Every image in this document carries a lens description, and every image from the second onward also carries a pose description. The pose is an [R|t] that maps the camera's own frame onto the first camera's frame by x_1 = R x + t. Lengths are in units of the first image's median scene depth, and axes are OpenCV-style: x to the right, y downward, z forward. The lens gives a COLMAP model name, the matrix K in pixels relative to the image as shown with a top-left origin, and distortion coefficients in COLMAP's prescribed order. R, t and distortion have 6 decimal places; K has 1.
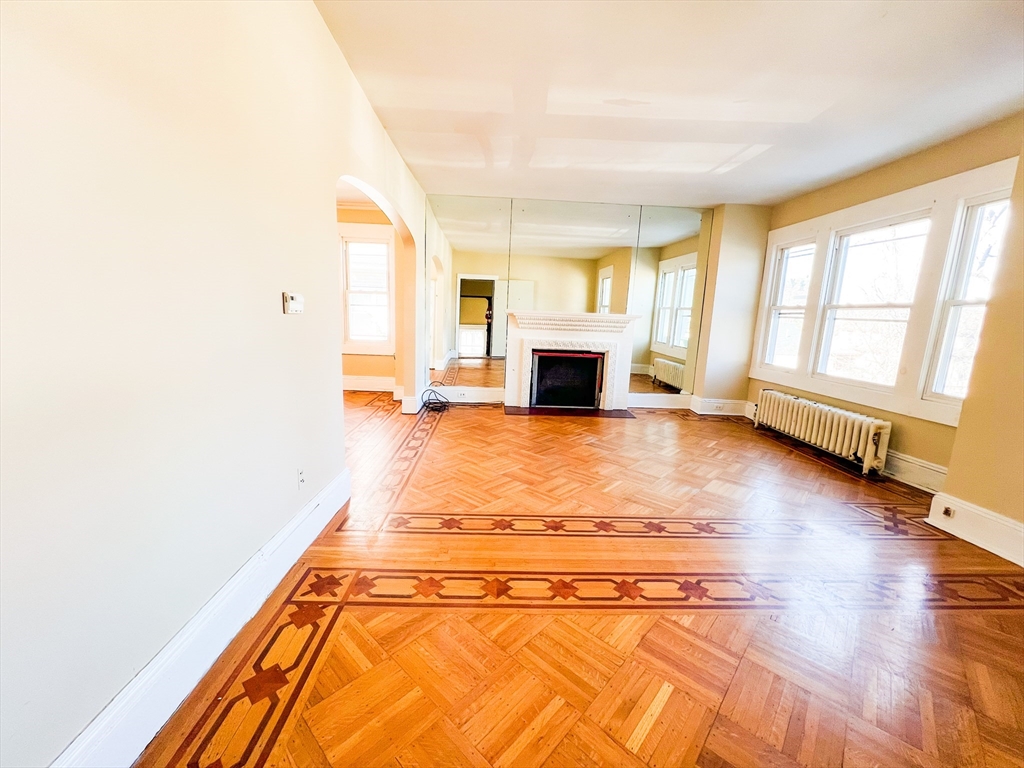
lens RADIAL K [[409.2, 0, 508.4], [0, 409.2, 382.0], [0, 0, 1]] dist [0.000394, 0.000300]
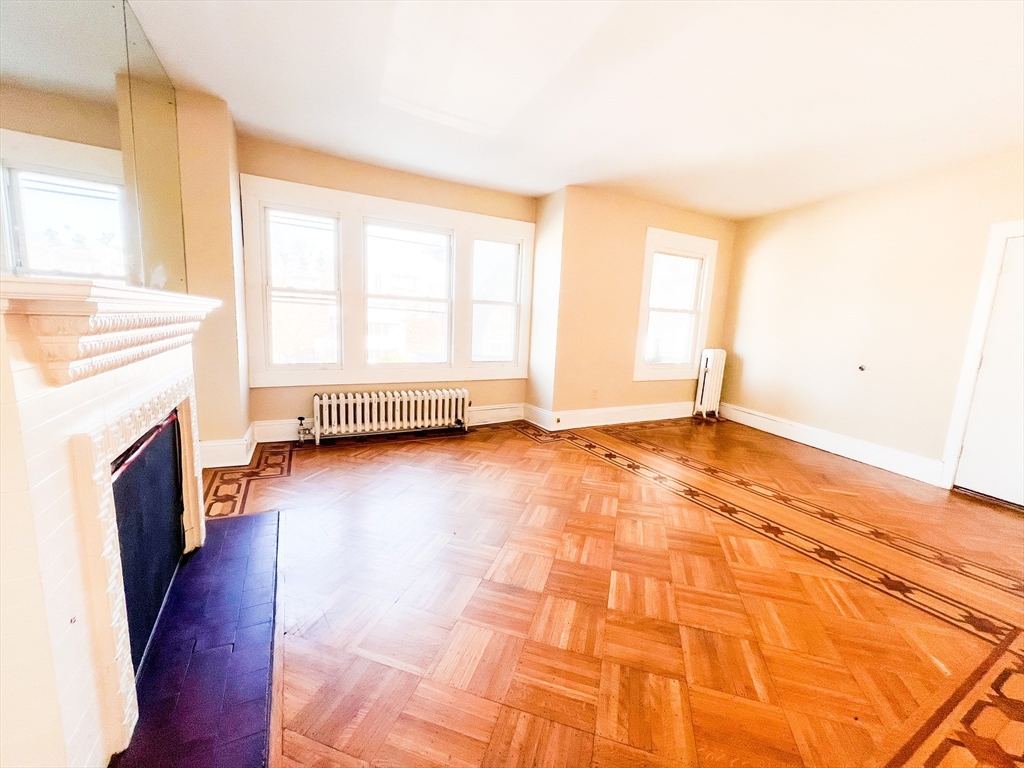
lens RADIAL K [[409.2, 0, 508.4], [0, 409.2, 382.0], [0, 0, 1]] dist [0.000394, 0.000300]
pose [[-0.431620, -0.195303, 0.880659, -0.327897], [0.084042, 0.963328, 0.254826, -0.254798], [-0.898132, 0.184000, -0.399378, 1.406673]]
